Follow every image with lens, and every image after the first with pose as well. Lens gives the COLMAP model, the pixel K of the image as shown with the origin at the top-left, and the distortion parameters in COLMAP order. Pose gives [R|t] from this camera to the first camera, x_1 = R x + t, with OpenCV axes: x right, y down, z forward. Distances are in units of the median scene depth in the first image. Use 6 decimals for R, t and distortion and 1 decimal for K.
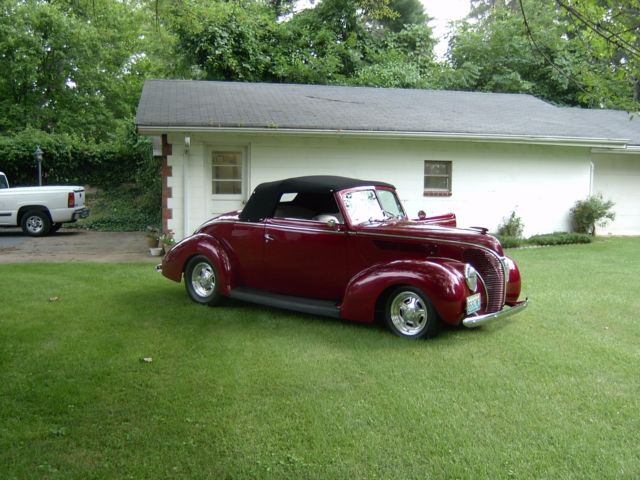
lens RADIAL K [[665.3, 0, 320.9], [0, 665.3, 239.5], [0, 0, 1]] dist [-0.097022, 0.000000]
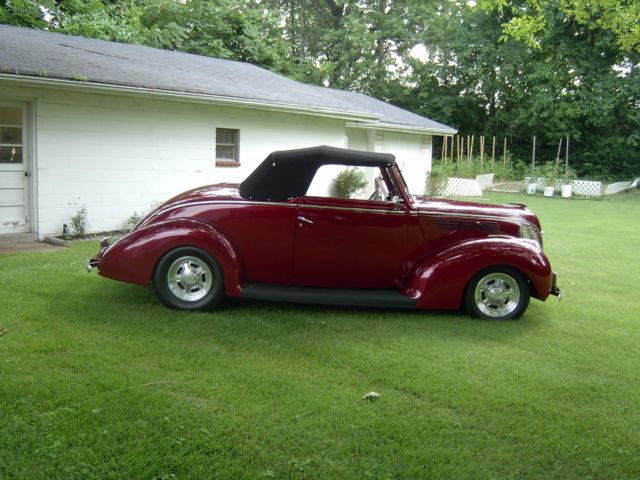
lens RADIAL K [[665.3, 0, 320.4], [0, 665.3, 242.3], [0, 0, 1]] dist [-0.097022, 0.000000]
pose [[0.810957, -0.057622, 0.582261, -0.270948], [0.026960, 0.997762, 0.061192, -0.012857], [-0.584484, -0.033926, 0.810696, 0.163937]]
